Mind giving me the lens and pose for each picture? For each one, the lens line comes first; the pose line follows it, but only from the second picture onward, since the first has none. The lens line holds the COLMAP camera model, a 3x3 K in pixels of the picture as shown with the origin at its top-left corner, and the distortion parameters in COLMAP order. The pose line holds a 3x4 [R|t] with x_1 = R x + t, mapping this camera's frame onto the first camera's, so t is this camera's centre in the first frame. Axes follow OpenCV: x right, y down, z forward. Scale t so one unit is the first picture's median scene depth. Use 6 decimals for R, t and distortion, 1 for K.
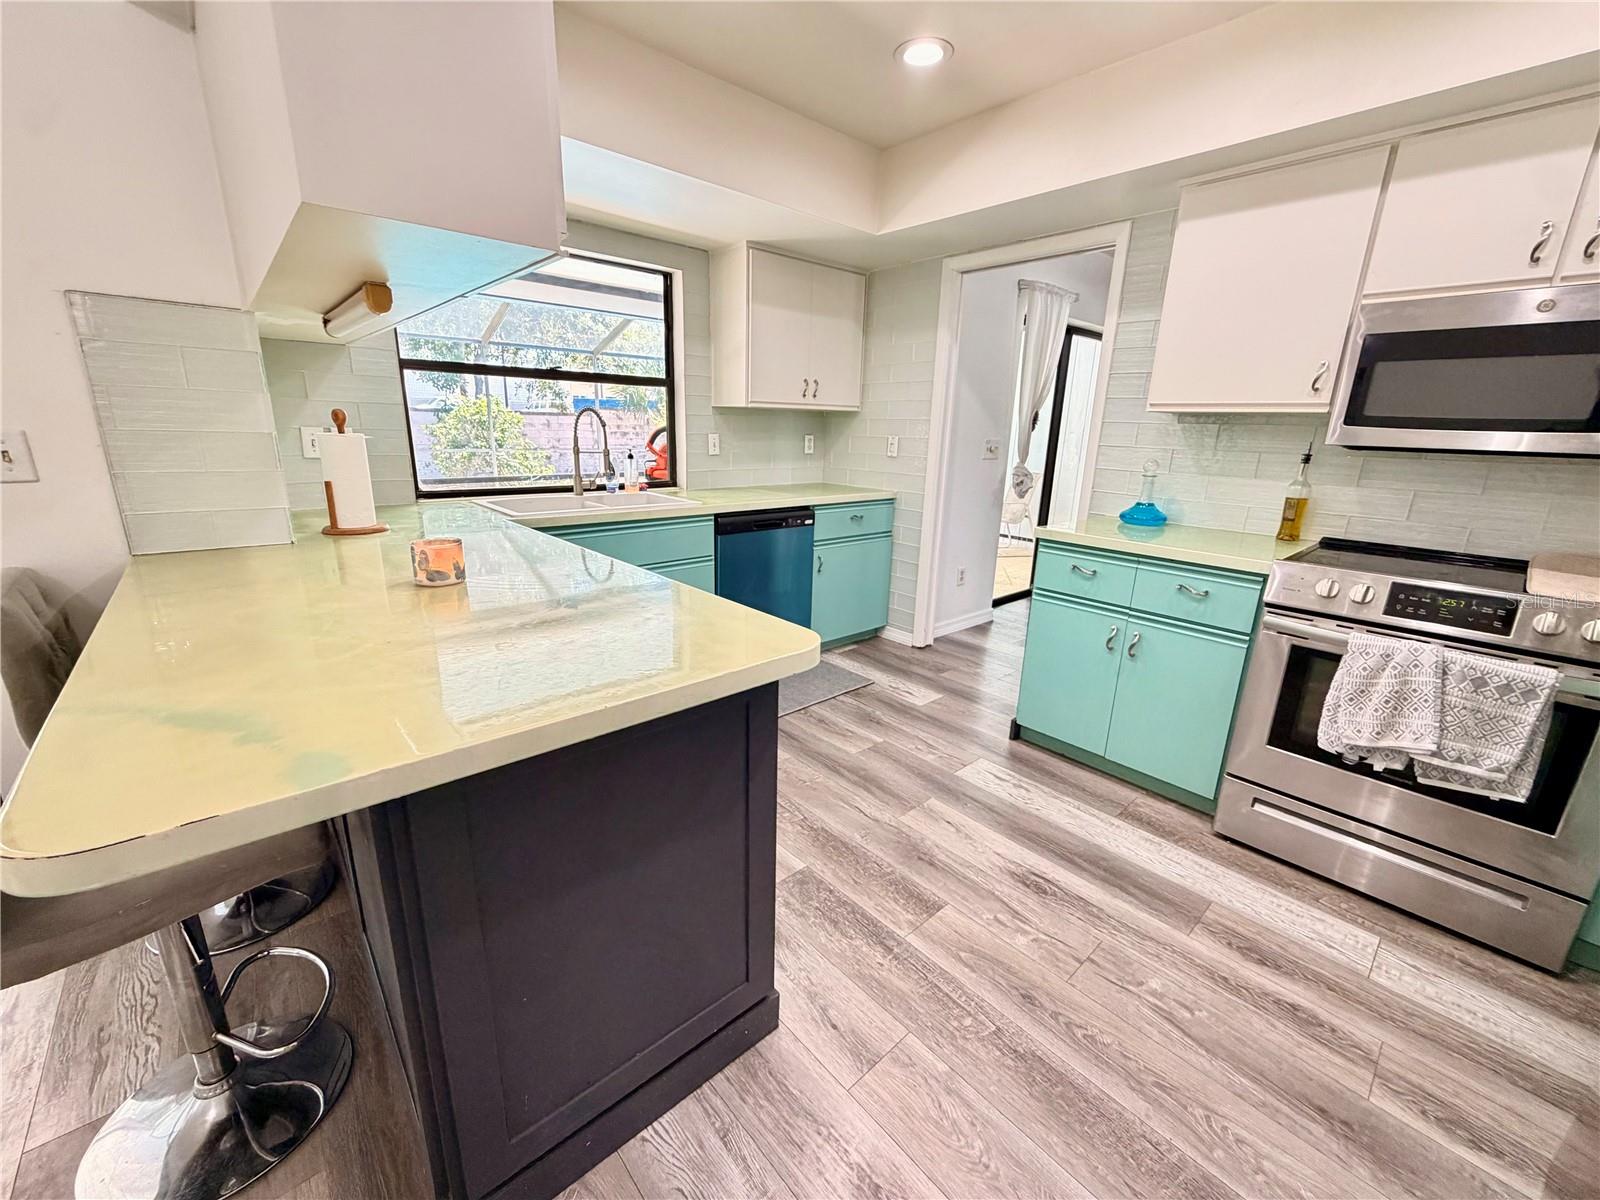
lens RADIAL K [[637.6, 0, 795.0], [0, 637.6, 601.0], [0, 0, 1]] dist [-0.000323, 0.000187]
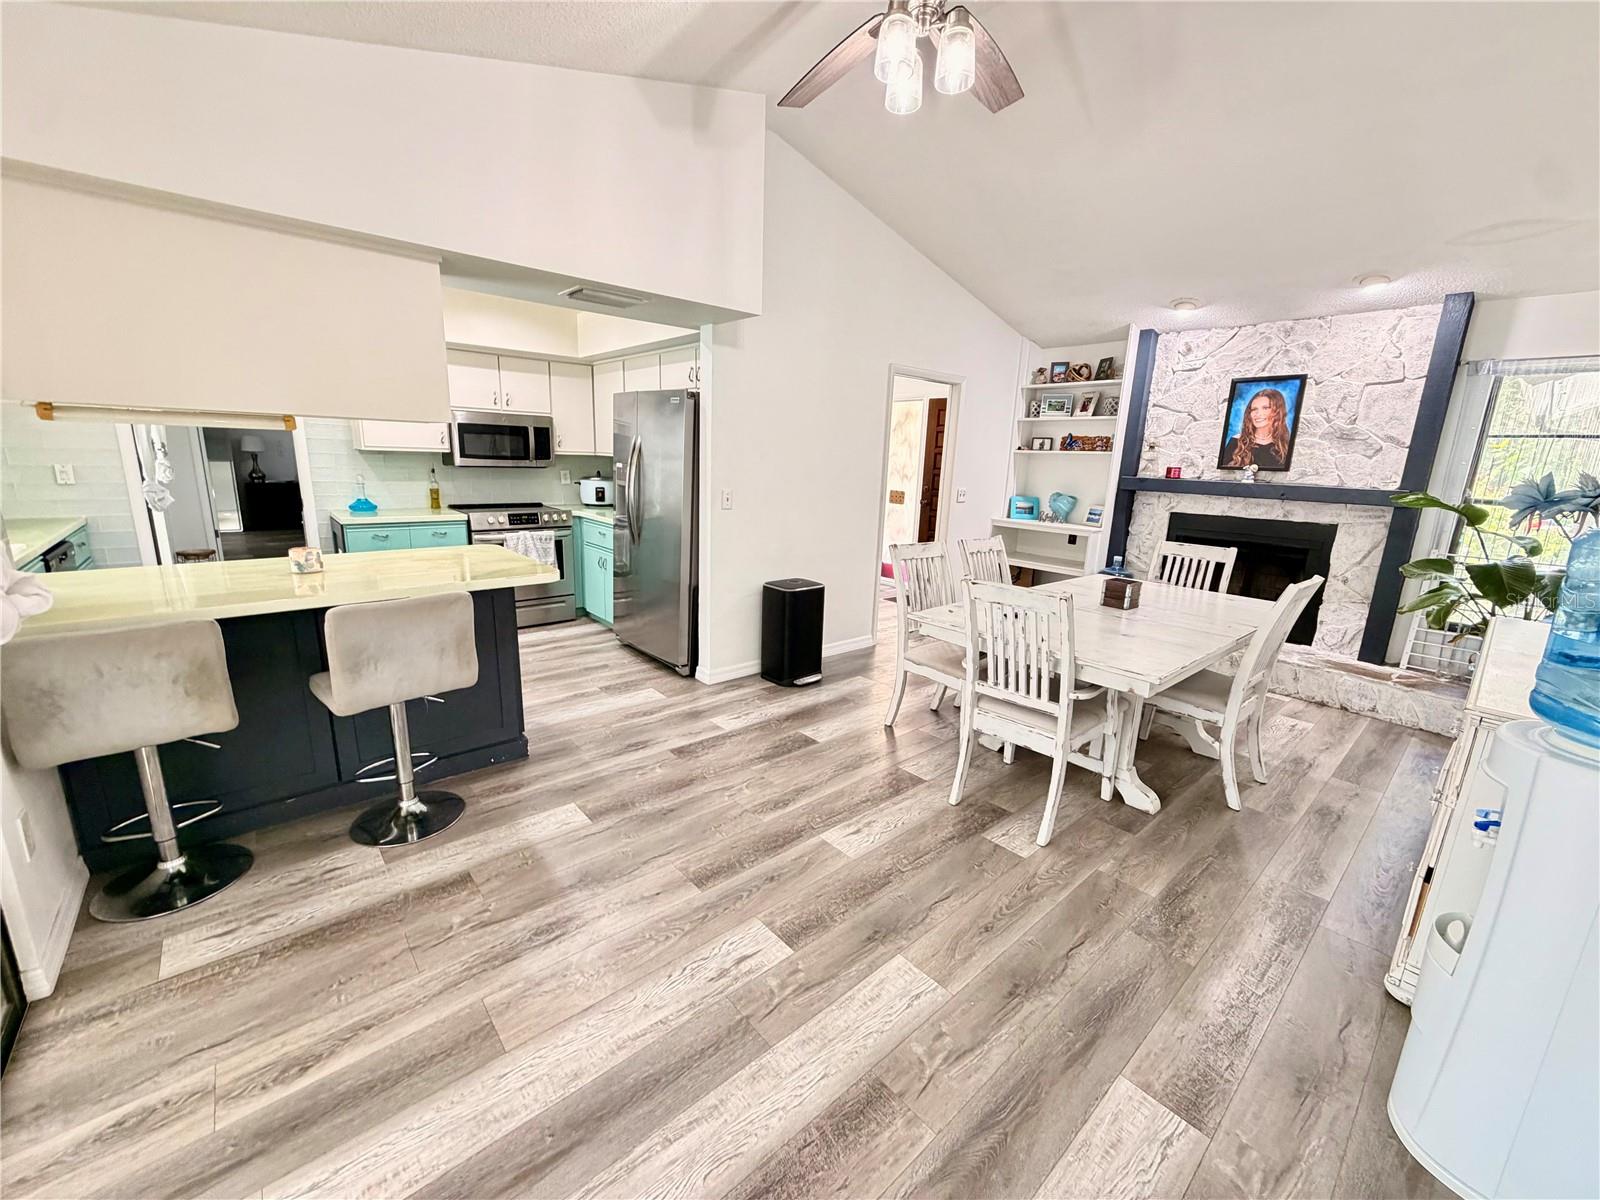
lens RADIAL K [[637.6, 0, 795.0], [0, 637.6, 601.0], [0, 0, 1]] dist [-0.000323, 0.000187]
pose [[0.011483, -0.252631, 0.967494, -1.546752], [0.231904, 0.941851, 0.243183, -0.047476], [-0.972671, 0.221574, 0.069402, -0.294285]]
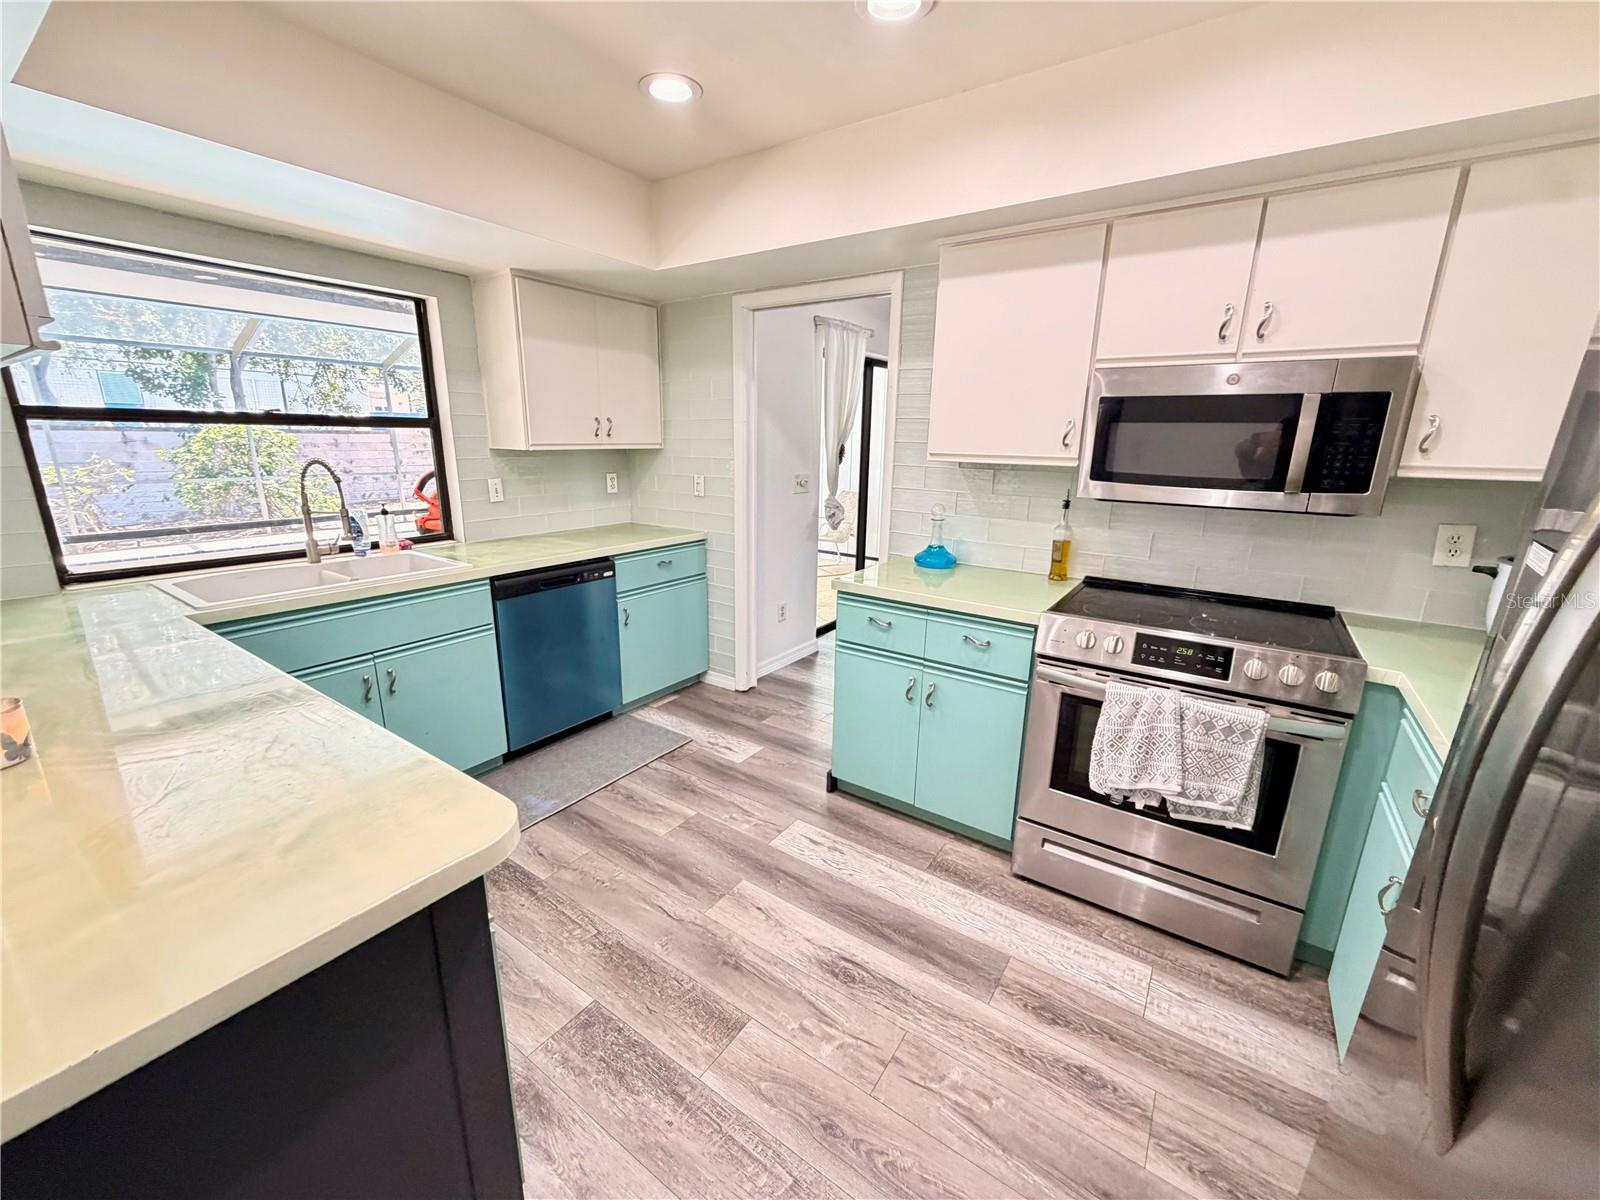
lens RADIAL K [[637.6, 0, 795.0], [0, 637.6, 601.0], [0, 0, 1]] dist [-0.000323, 0.000187]
pose [[0.971676, -0.069893, 0.225743, 0.115567], [0.072912, 0.997326, -0.005055, -0.096096], [-0.224786, 0.021372, 0.974174, 0.069693]]
